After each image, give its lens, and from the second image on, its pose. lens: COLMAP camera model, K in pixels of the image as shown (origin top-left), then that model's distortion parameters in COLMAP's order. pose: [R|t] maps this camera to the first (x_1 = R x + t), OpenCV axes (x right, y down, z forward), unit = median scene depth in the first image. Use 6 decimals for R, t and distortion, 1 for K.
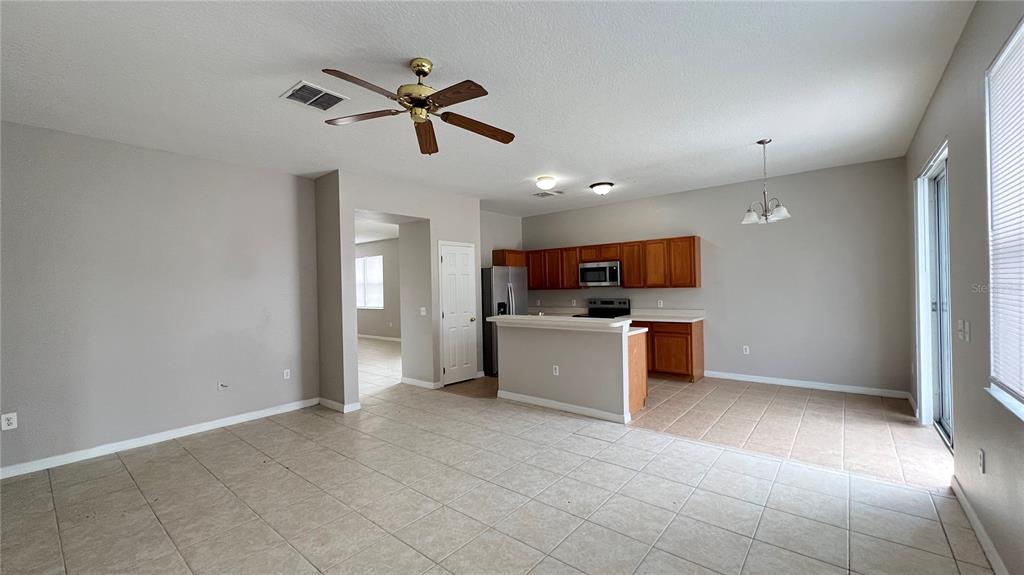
lens RADIAL K [[409.9, 0, 508.4], [0, 409.9, 286.7], [0, 0, 1]] dist [0.000911, 0.000349]
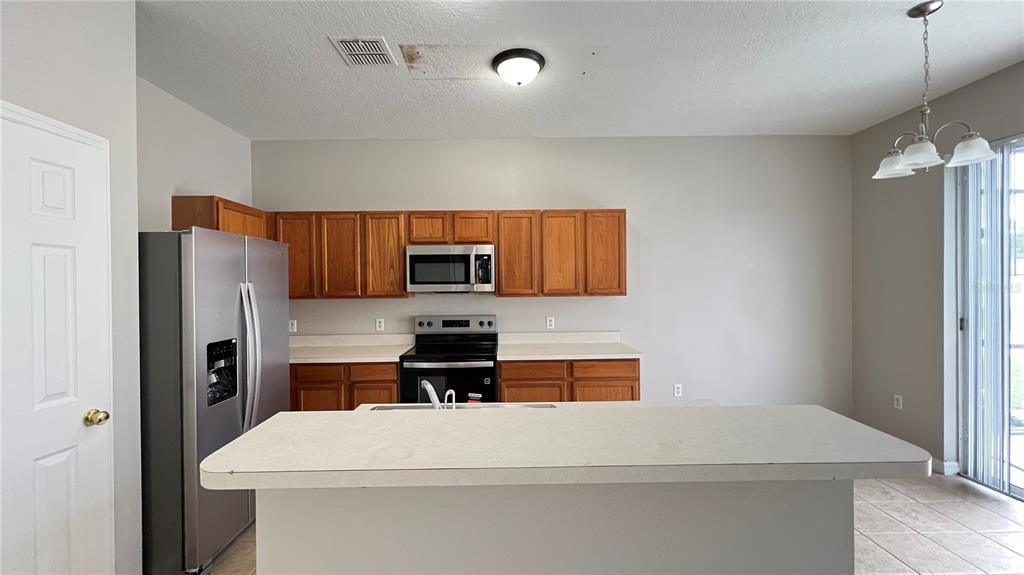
lens RADIAL K [[409.9, 0, 508.4], [0, 409.9, 286.7], [0, 0, 1]] dist [0.000911, 0.000349]
pose [[0.763544, 0.012883, 0.645627, -0.056446], [-0.006306, 0.999902, -0.012496, -0.002782], [-0.645725, 0.005470, 0.763551, 0.632384]]
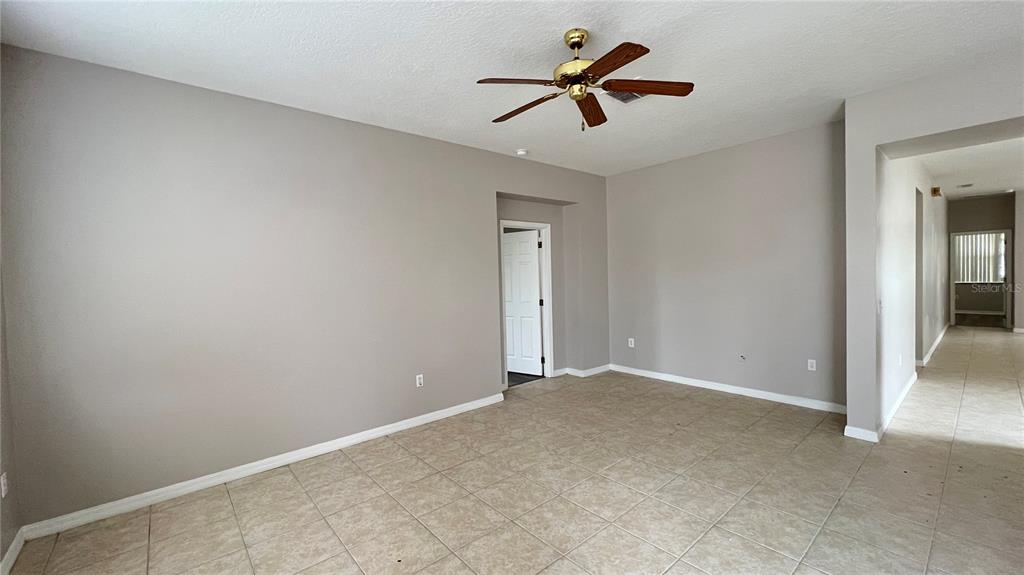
lens RADIAL K [[409.9, 0, 508.4], [0, 409.9, 286.7], [0, 0, 1]] dist [0.000911, 0.000349]
pose [[-0.168670, 0.057990, -0.983965, 0.312225], [0.031606, 0.998073, 0.053403, -0.012308], [0.985166, -0.022091, -0.170177, 0.409640]]
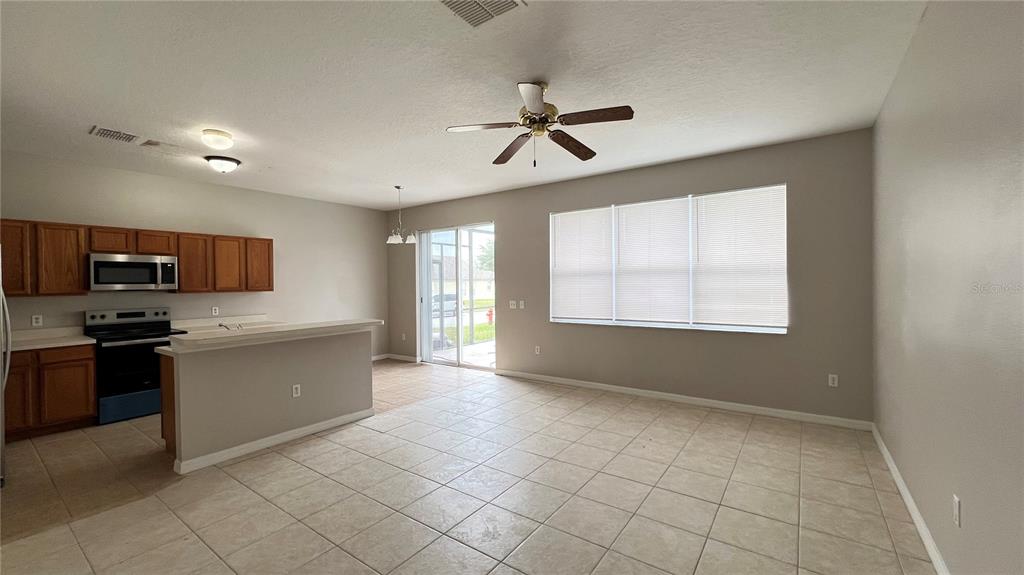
lens RADIAL K [[409.9, 0, 508.4], [0, 409.9, 286.7], [0, 0, 1]] dist [0.000911, 0.000349]
pose [[-0.066544, 0.012945, 0.997700, -0.550972], [0.015078, 0.999815, -0.011966, 0.011054], [-0.997670, 0.014247, -0.066726, 0.481008]]
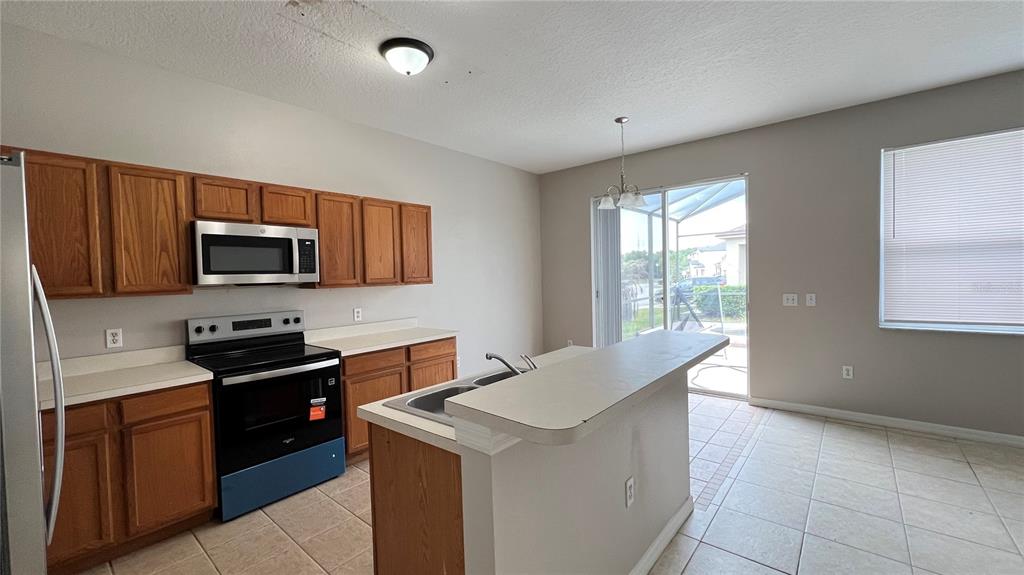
lens RADIAL K [[409.9, 0, 508.4], [0, 409.9, 286.7], [0, 0, 1]] dist [0.000911, 0.000349]
pose [[0.010443, -0.004840, 0.999934, -0.202619], [0.028356, 0.999588, 0.004542, 0.006678], [-0.999543, 0.028306, 0.010576, 0.838574]]
